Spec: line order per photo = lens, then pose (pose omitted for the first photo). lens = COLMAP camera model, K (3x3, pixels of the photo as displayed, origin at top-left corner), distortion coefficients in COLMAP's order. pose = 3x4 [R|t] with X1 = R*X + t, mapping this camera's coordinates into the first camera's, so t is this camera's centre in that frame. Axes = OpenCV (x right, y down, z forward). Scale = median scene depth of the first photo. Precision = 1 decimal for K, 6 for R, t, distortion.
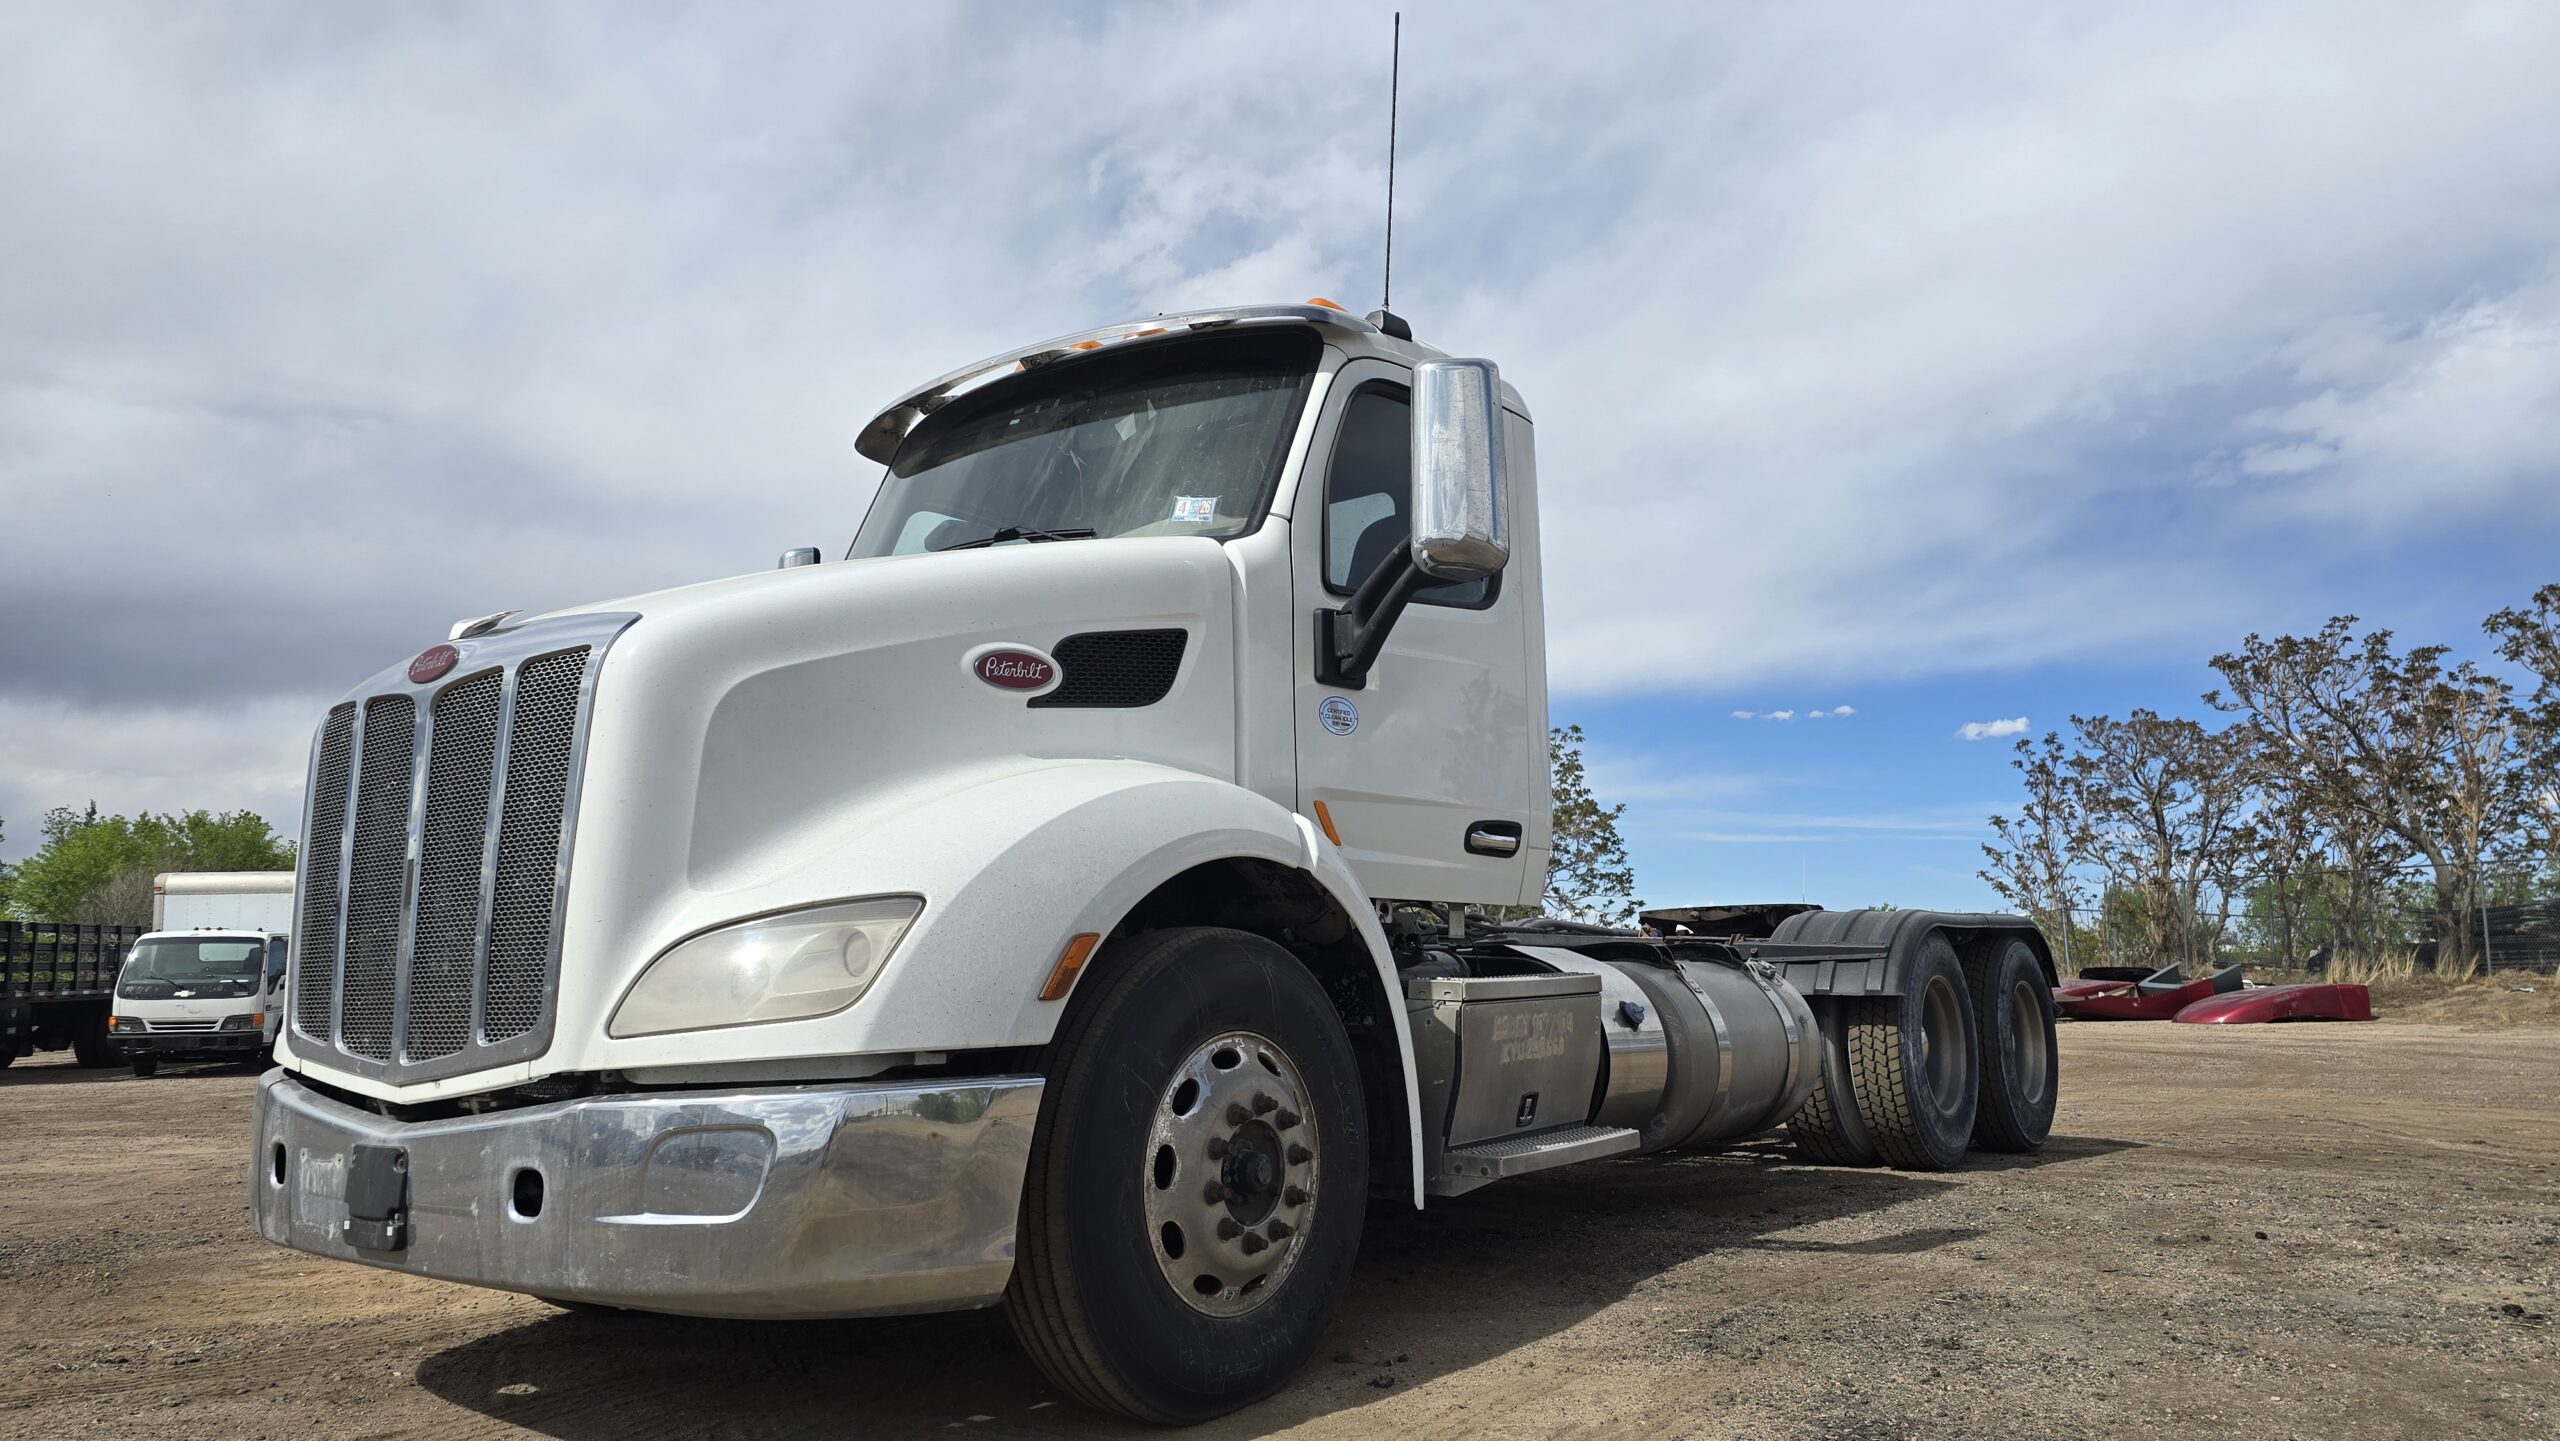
lens RADIAL K [[1769.8, 0, 1283.6], [0, 1769.8, 794.9], [0, 0, 1]] dist [0.096763, -0.142190]
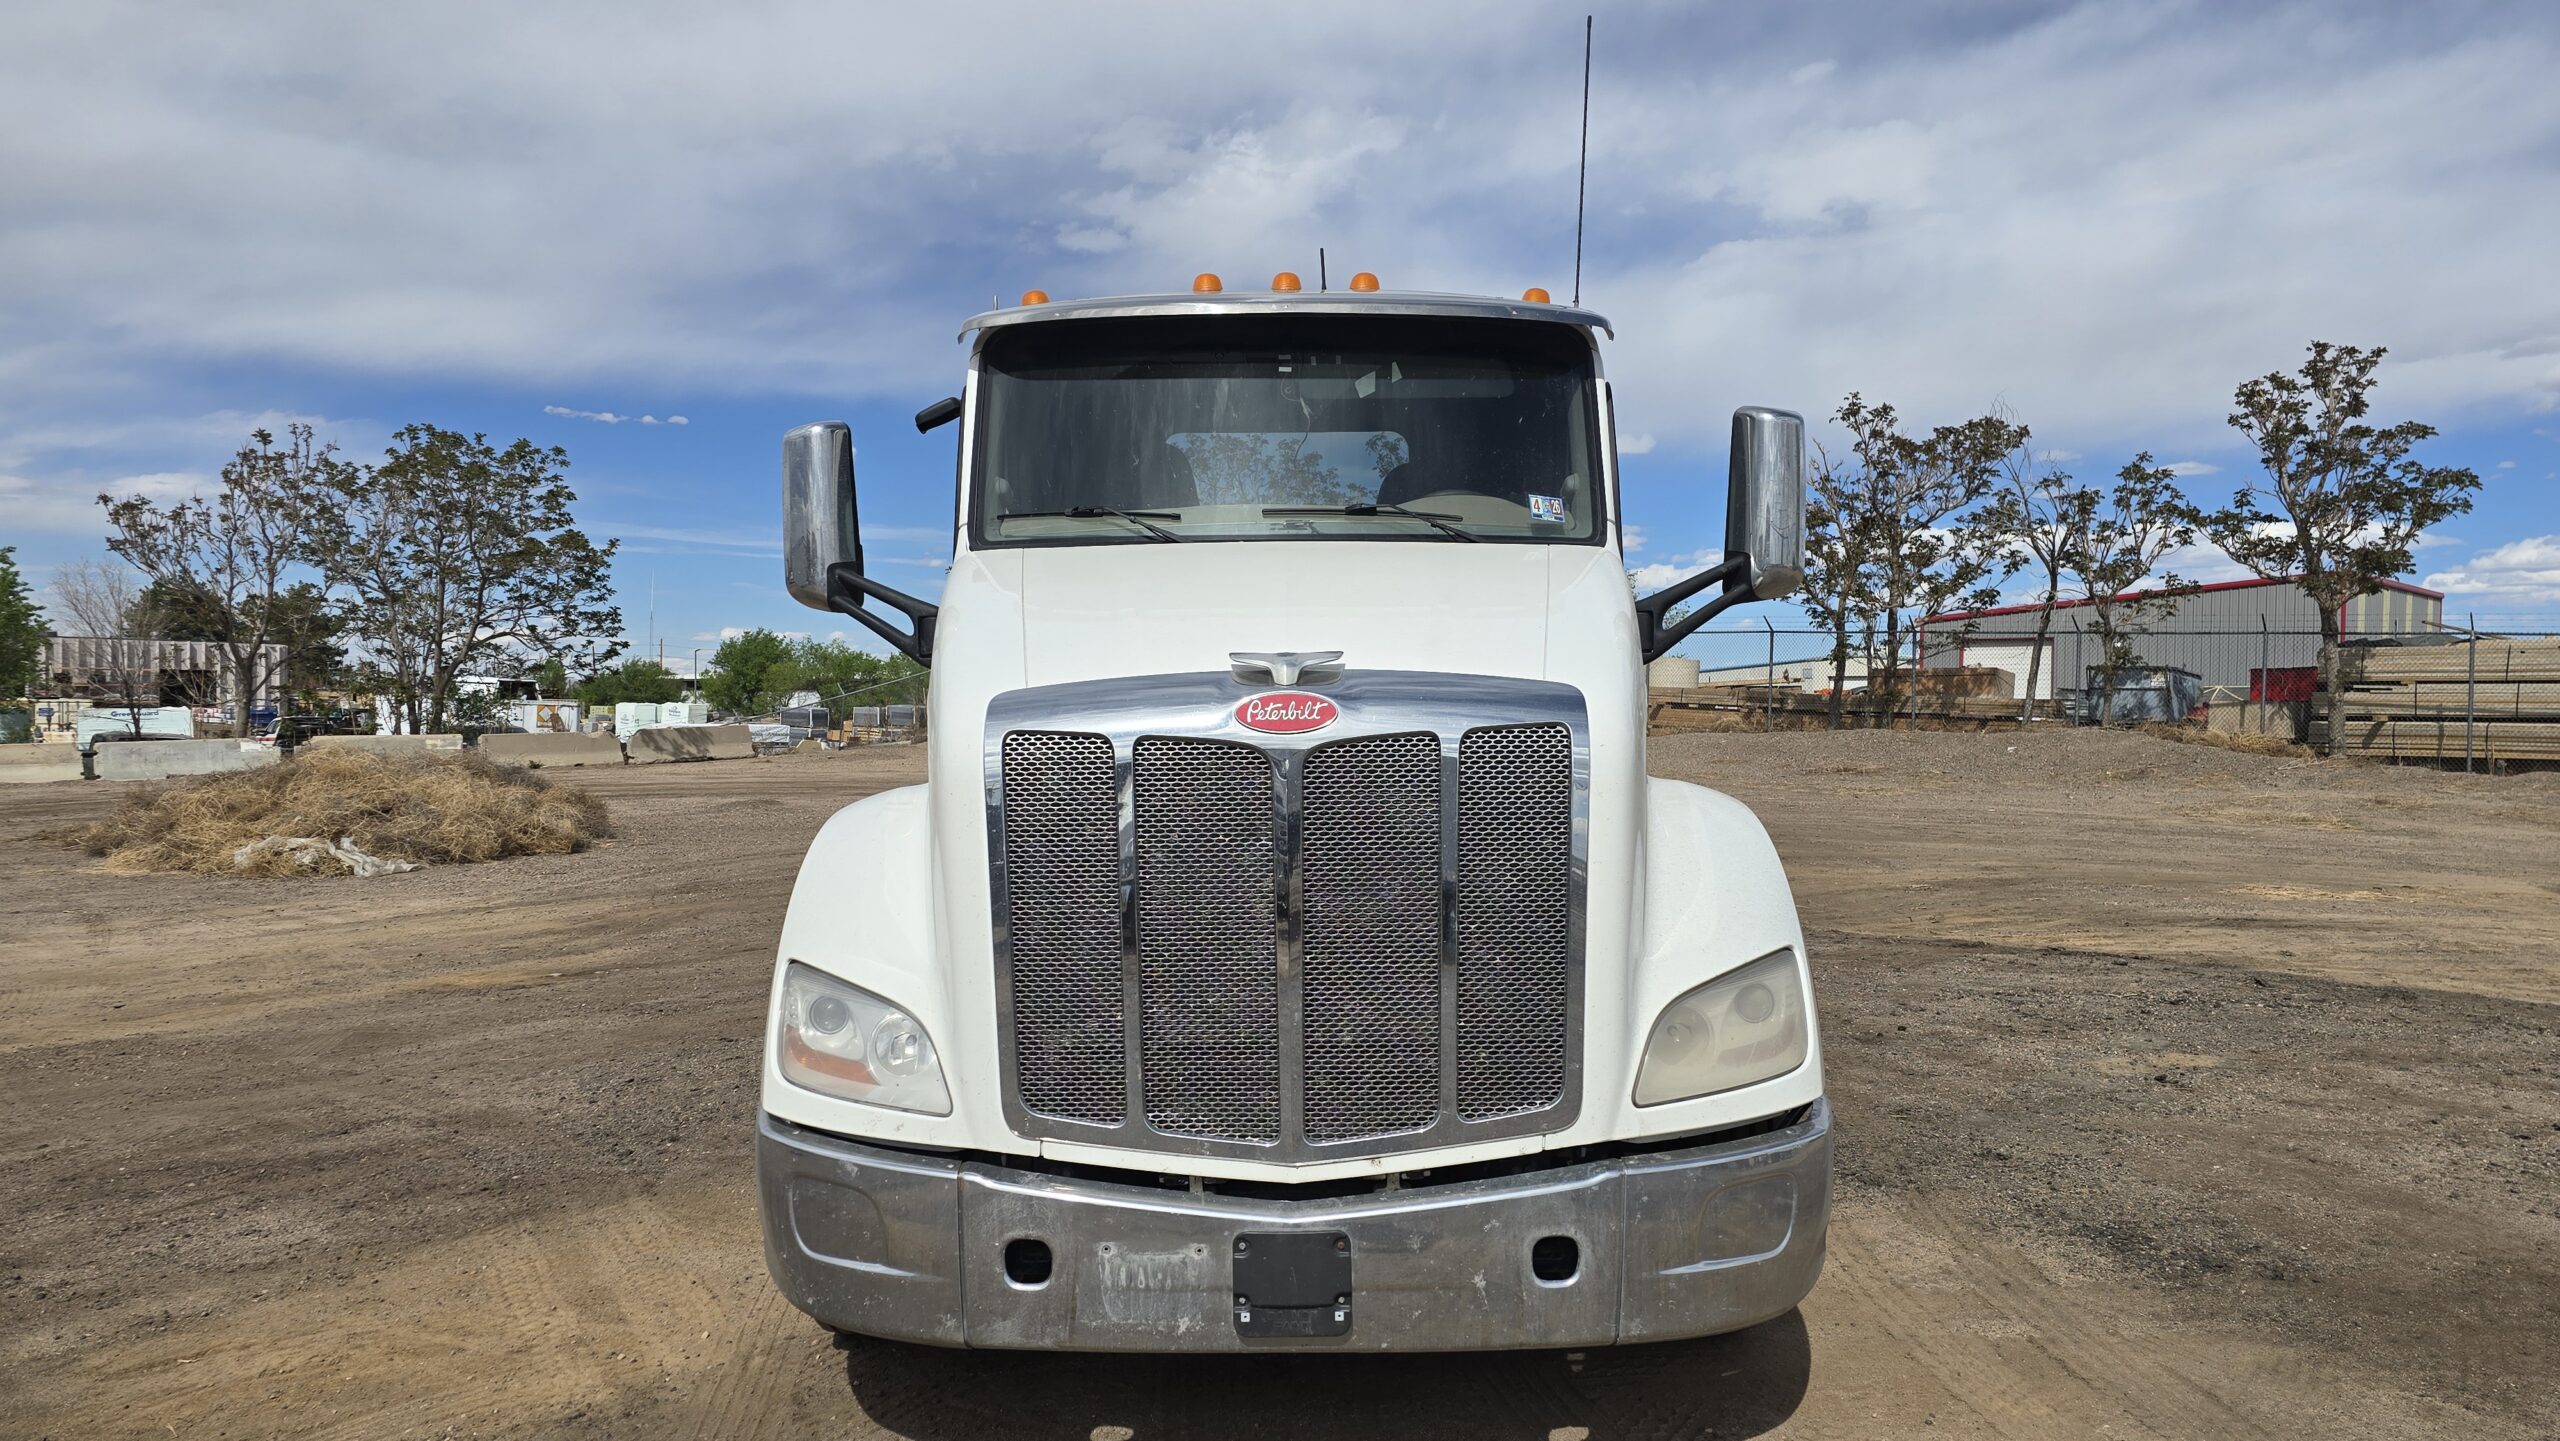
lens RADIAL K [[1769.8, 0, 1283.6], [0, 1769.8, 794.9], [0, 0, 1]] dist [0.096763, -0.142190]
pose [[0.771399, -0.030884, 0.635602, -0.137348], [-0.076014, 0.987198, 0.140222, -0.020357], [-0.631795, -0.156482, 0.759176, 0.041224]]
